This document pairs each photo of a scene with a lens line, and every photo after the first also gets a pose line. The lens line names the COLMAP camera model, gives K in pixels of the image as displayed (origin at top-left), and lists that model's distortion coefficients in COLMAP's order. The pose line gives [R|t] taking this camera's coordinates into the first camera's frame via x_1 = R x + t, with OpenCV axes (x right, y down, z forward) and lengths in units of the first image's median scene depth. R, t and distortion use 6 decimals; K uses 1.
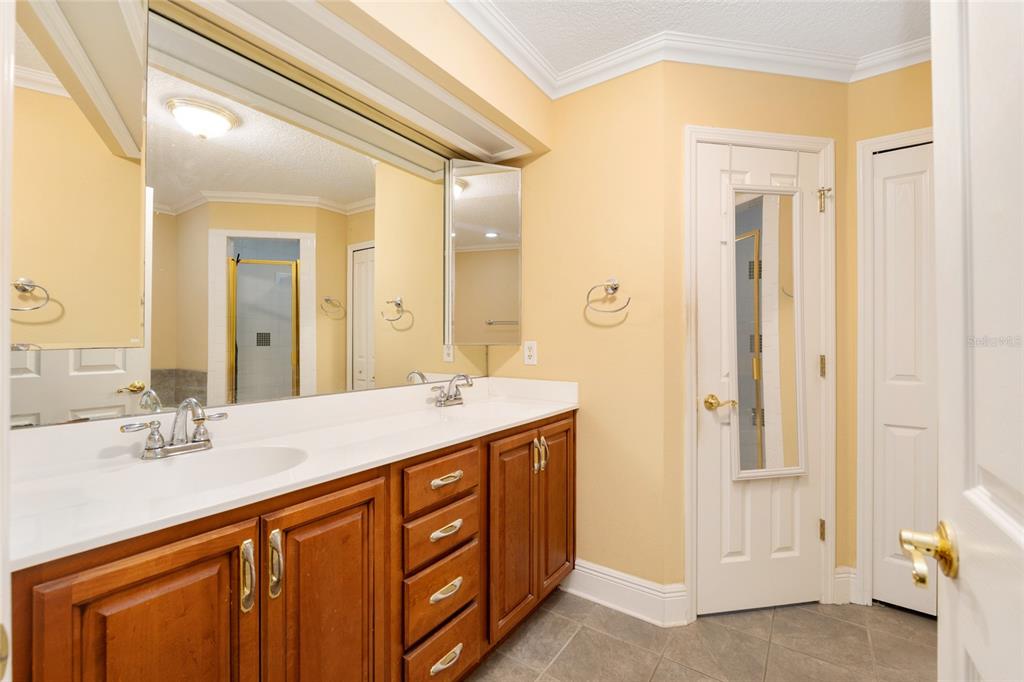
lens RADIAL K [[417.4, 0, 508.3], [0, 417.4, 342.8], [0, 0, 1]] dist [-0.012329, -0.000181]
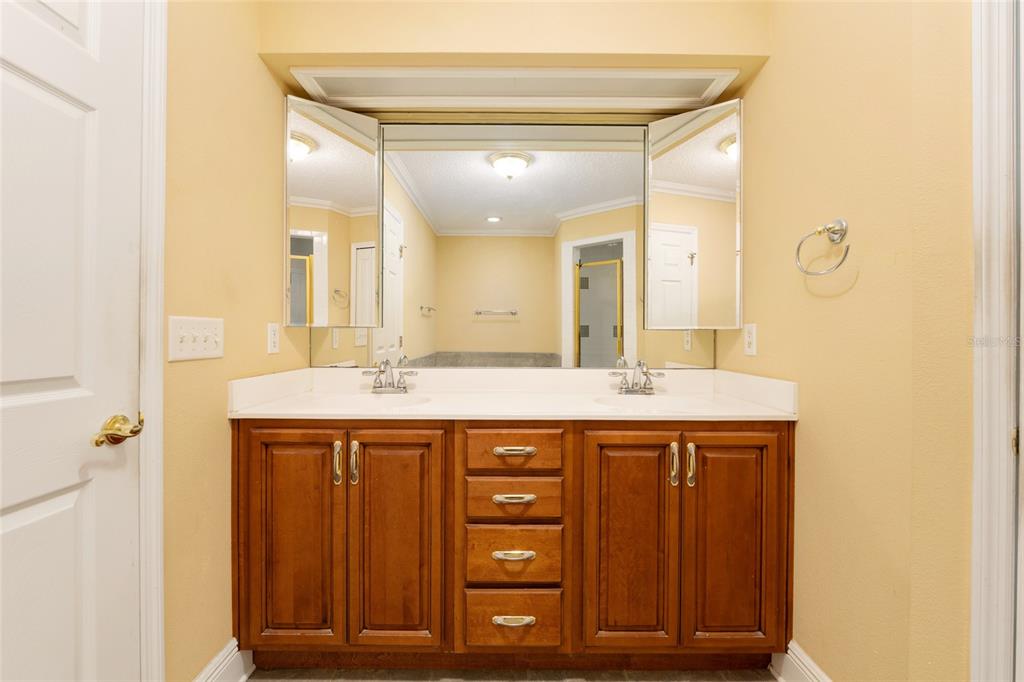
lens RADIAL K [[417.4, 0, 508.8], [0, 417.4, 337.9], [0, 0, 1]] dist [-0.012329, -0.000181]
pose [[0.589483, 0.006088, -0.807758, 0.525765], [-0.005319, 0.999979, 0.003655, 0.028255], [0.807763, 0.002142, 0.589503, 0.275071]]
